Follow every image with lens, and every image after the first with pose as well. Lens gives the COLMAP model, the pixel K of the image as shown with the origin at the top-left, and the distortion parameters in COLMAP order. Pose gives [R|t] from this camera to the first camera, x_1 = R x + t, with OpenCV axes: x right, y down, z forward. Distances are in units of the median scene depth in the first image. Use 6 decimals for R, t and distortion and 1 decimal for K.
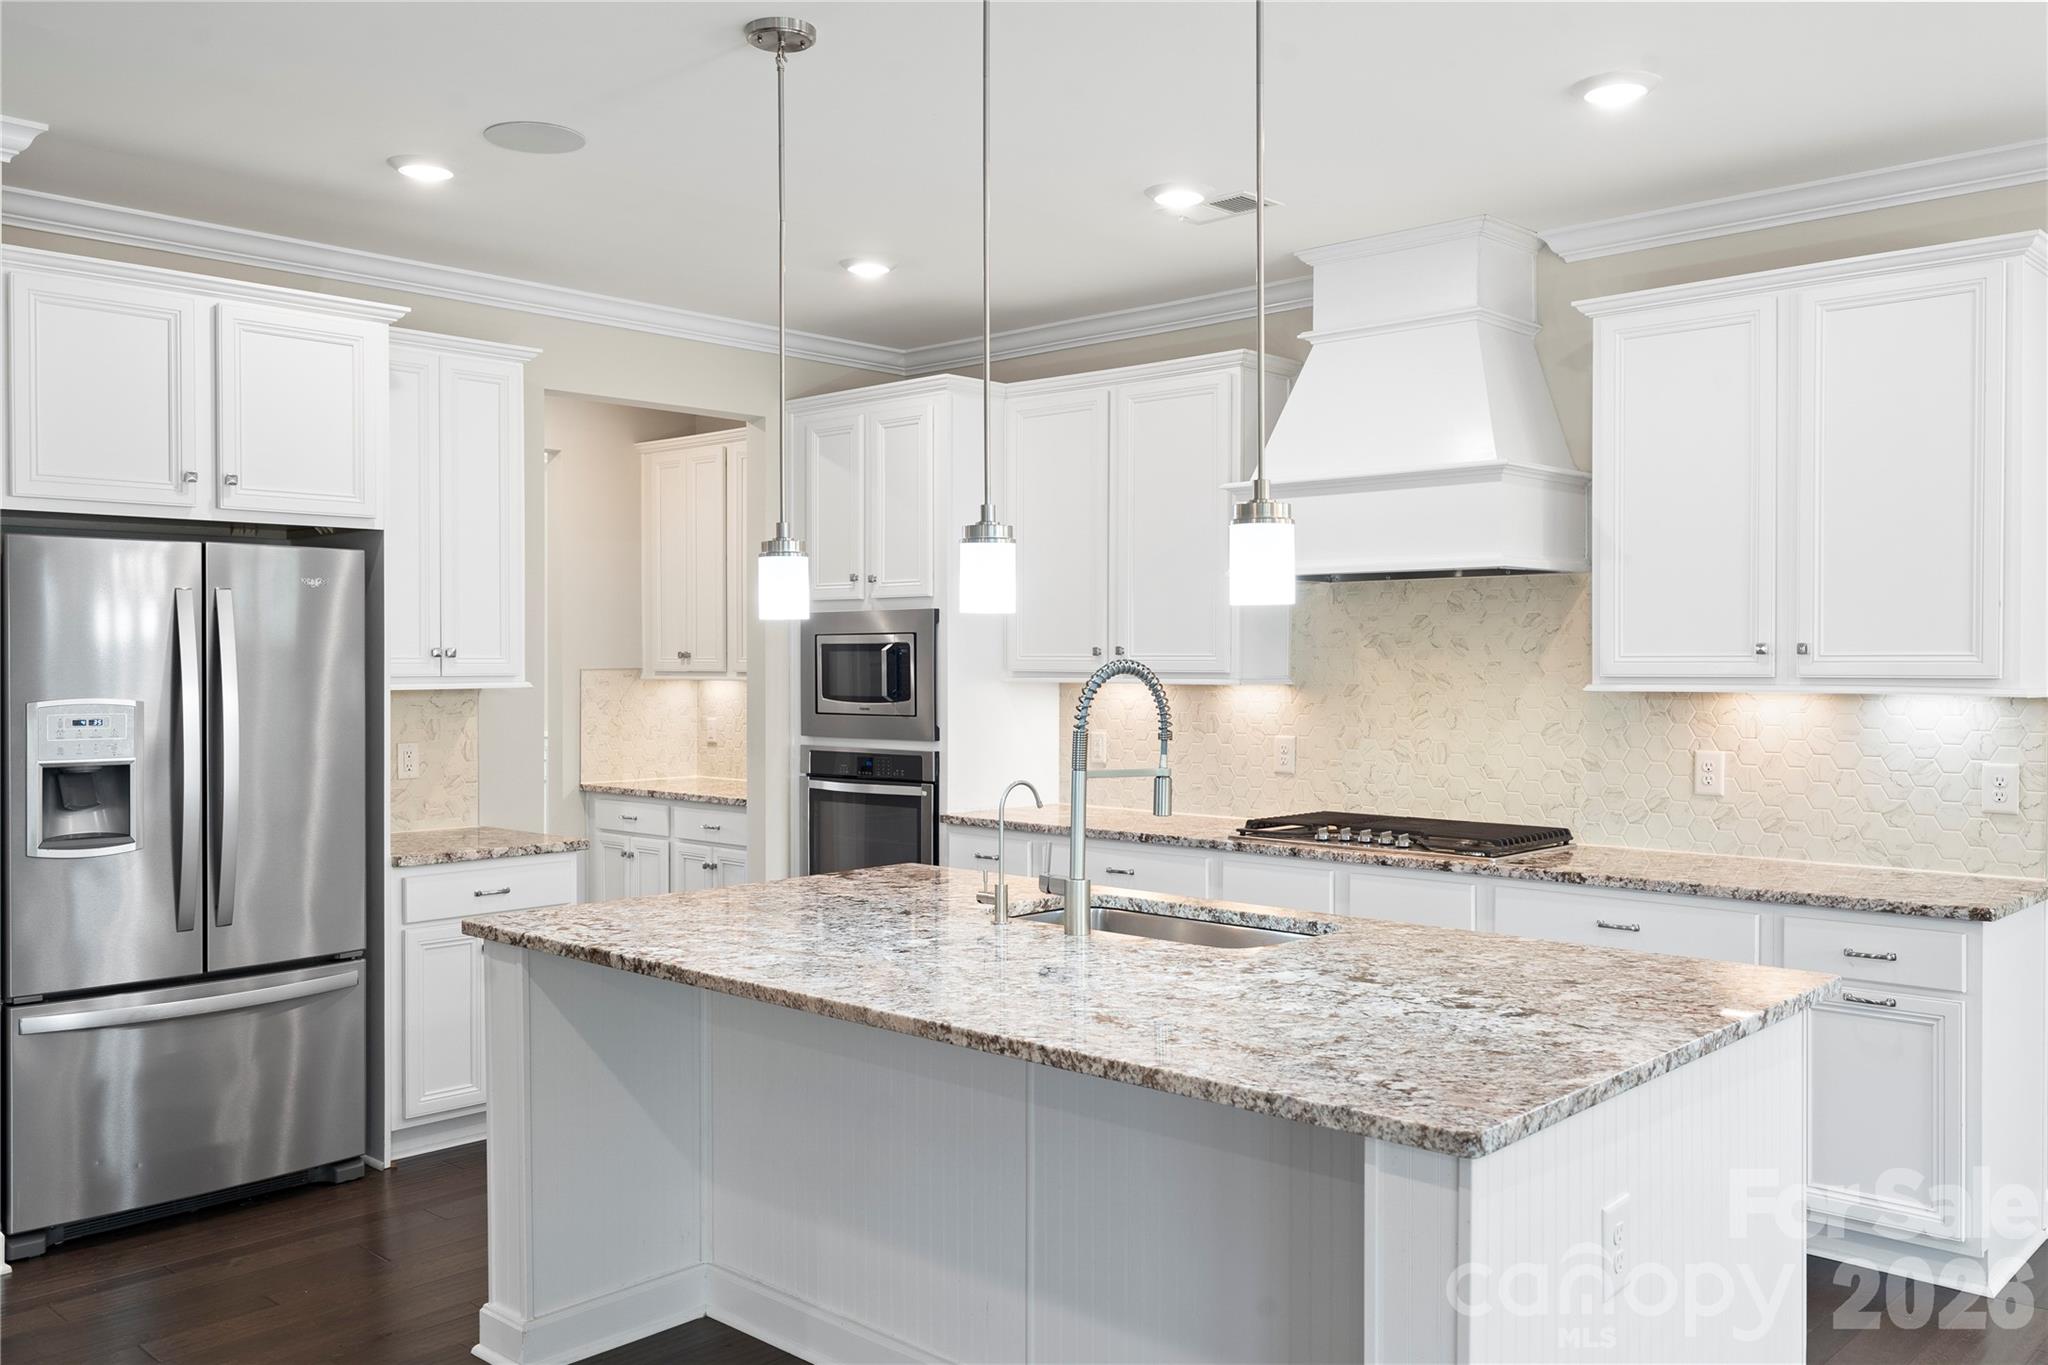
lens RADIAL K [[1666.8, 0, 1016.3], [0, 1666.8, 679.0], [0, 0, 1]] dist [0.007325, -0.001620]
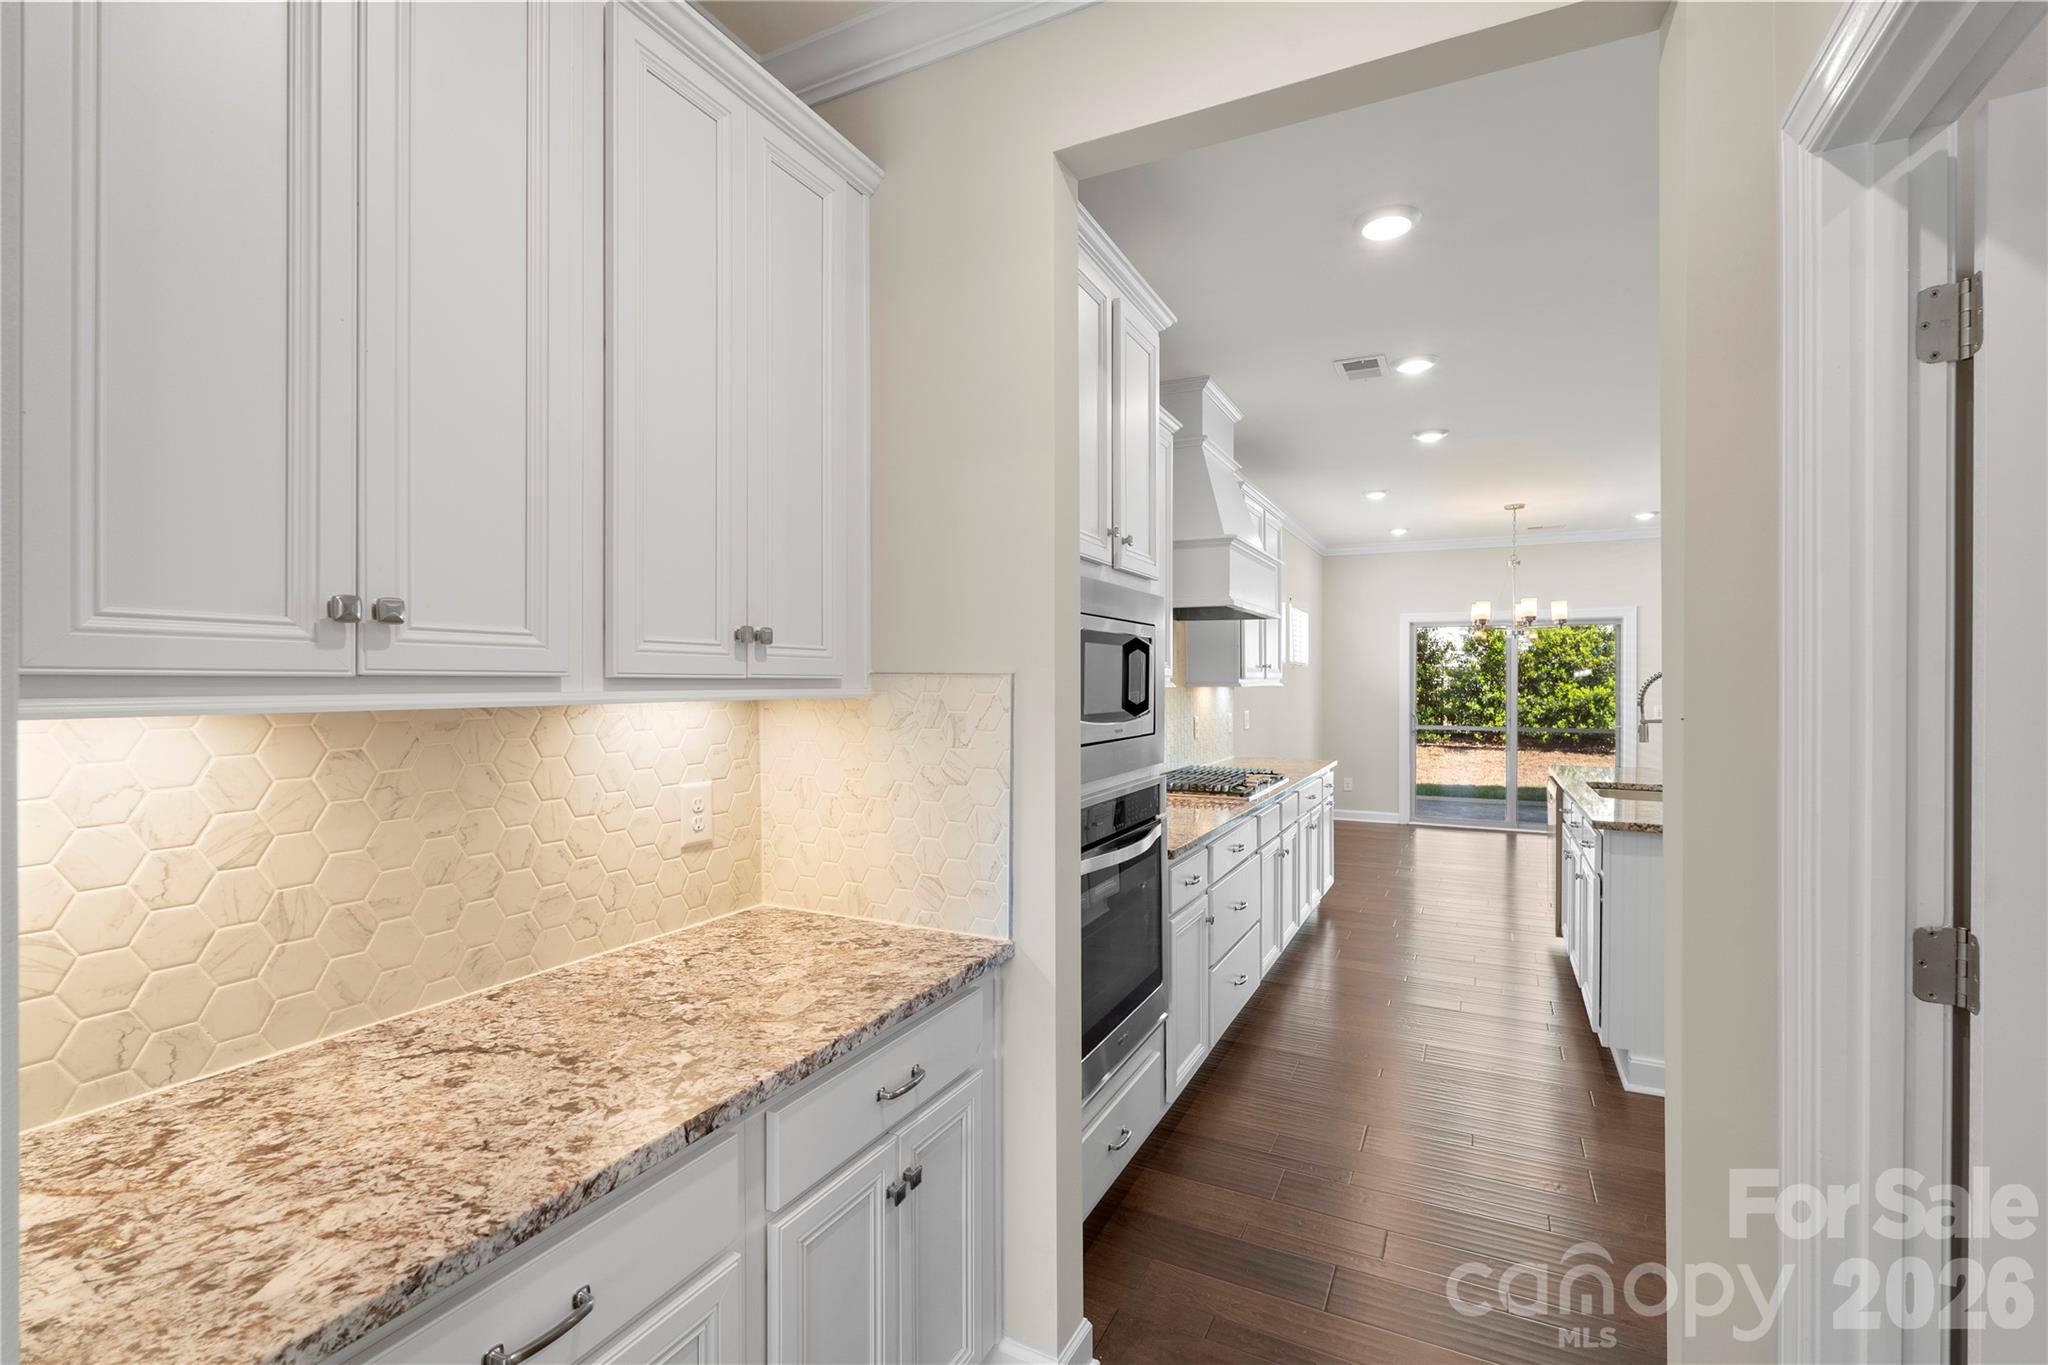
lens RADIAL K [[902.8, 0, 1028.1], [0, 902.8, 684.3], [0, 0, 1]] dist [-0.002118, 0.000488]
pose [[-0.286351, -0.005320, 0.958110, -0.643281], [0.010178, 0.999911, 0.008594, -0.006358], [-0.958071, 0.012212, -0.286271, 1.704014]]
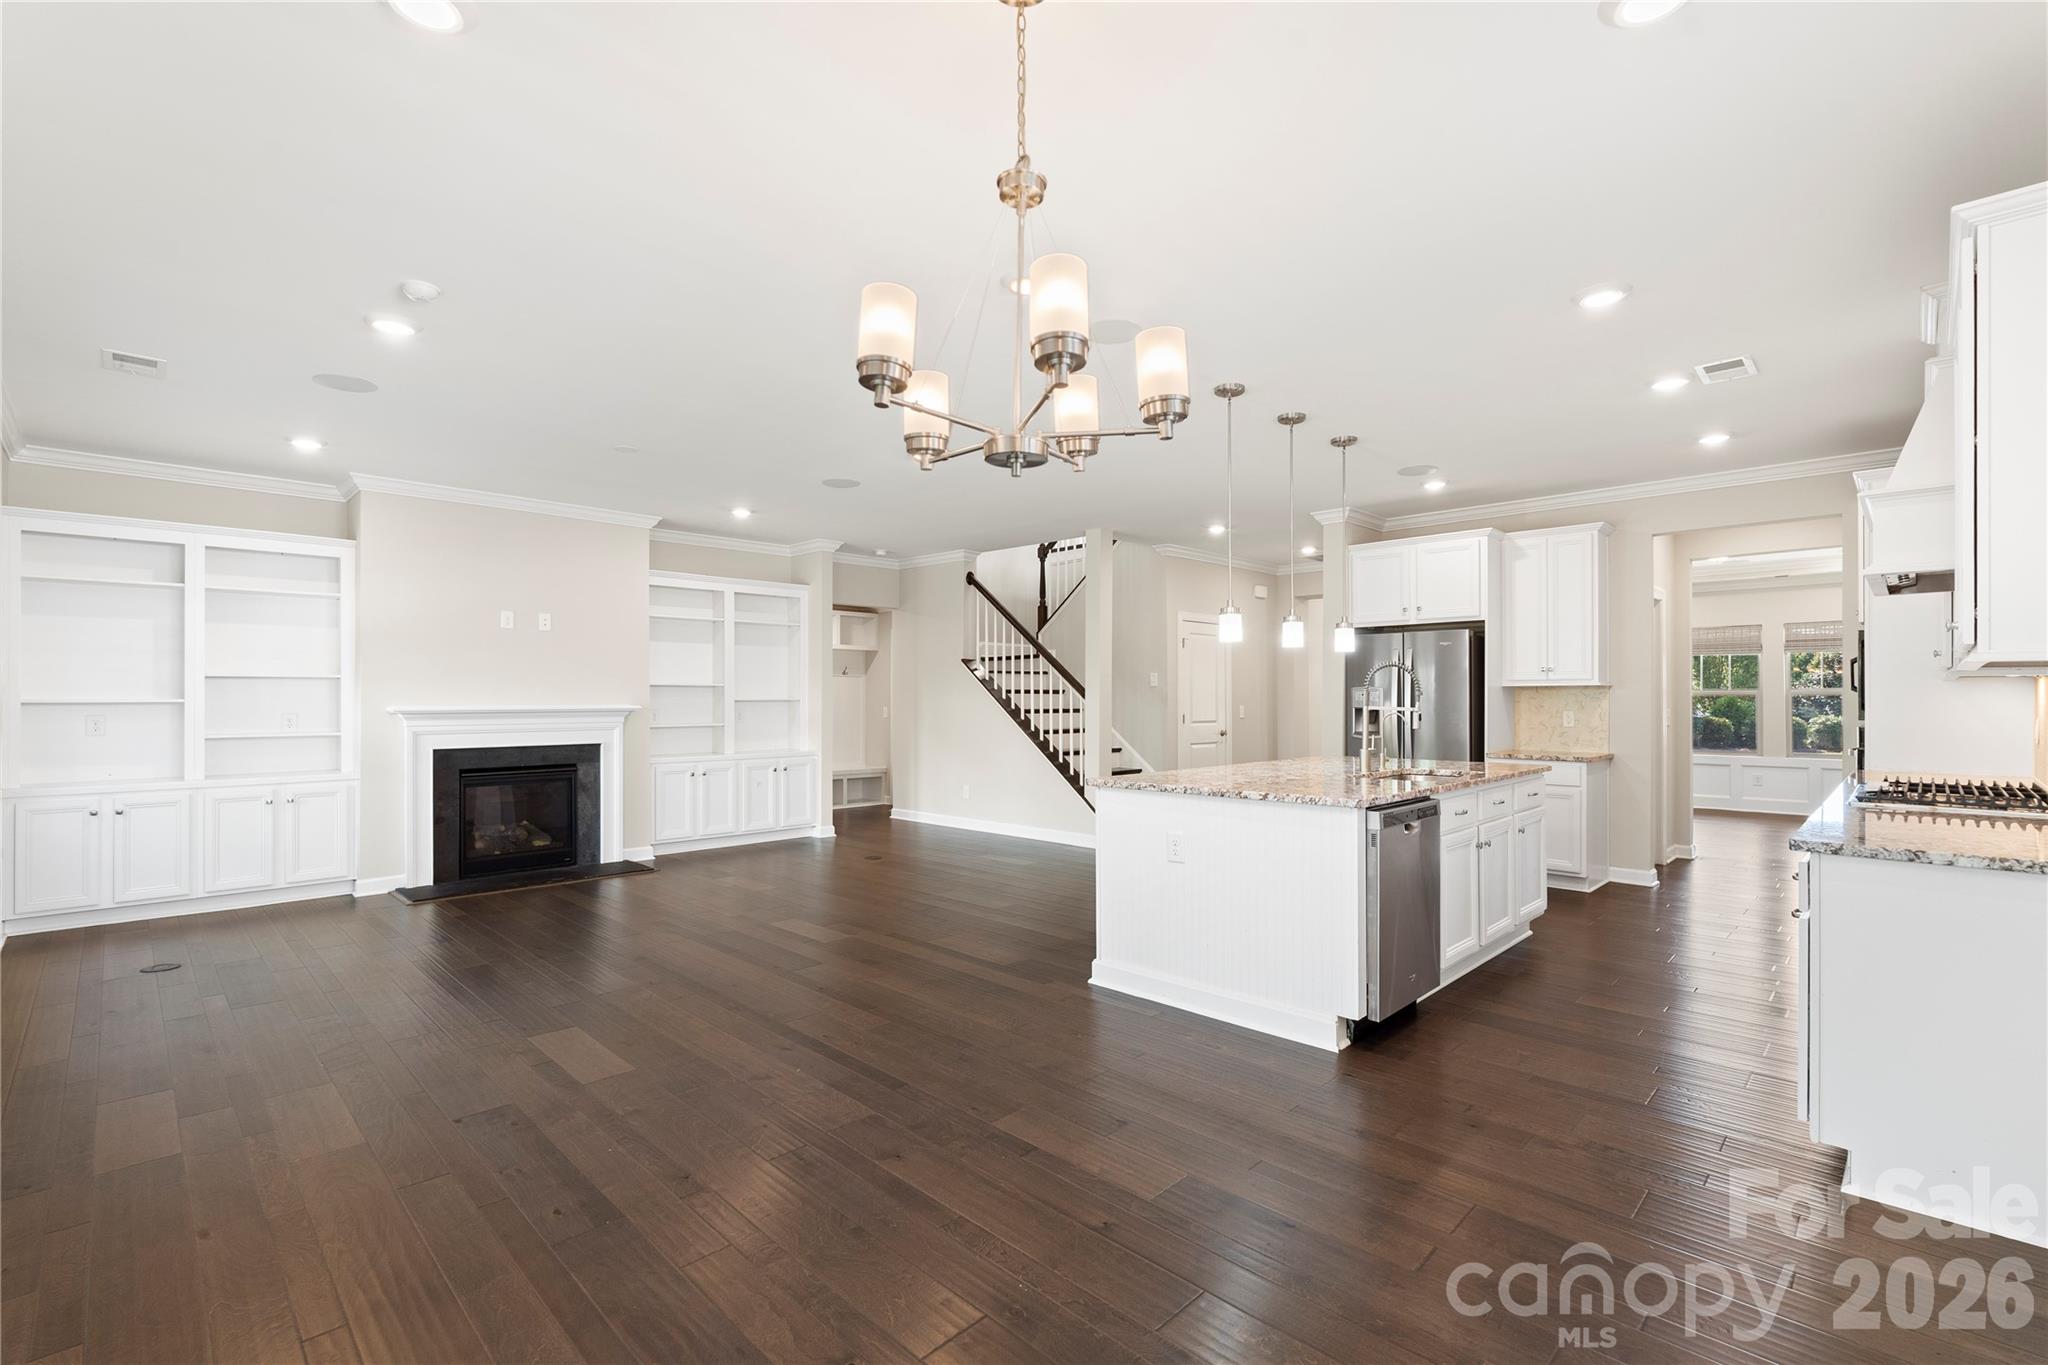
lens RADIAL K [[902.8, 0, 1032.5], [0, 902.8, 694.4], [0, 0, 1]] dist [-0.002118, 0.000488]
pose [[-0.023420, -0.003027, -0.999721, 1.096600], [-0.012453, 0.999919, -0.002736, 0.037183], [0.999648, 0.012385, -0.023456, 0.412558]]
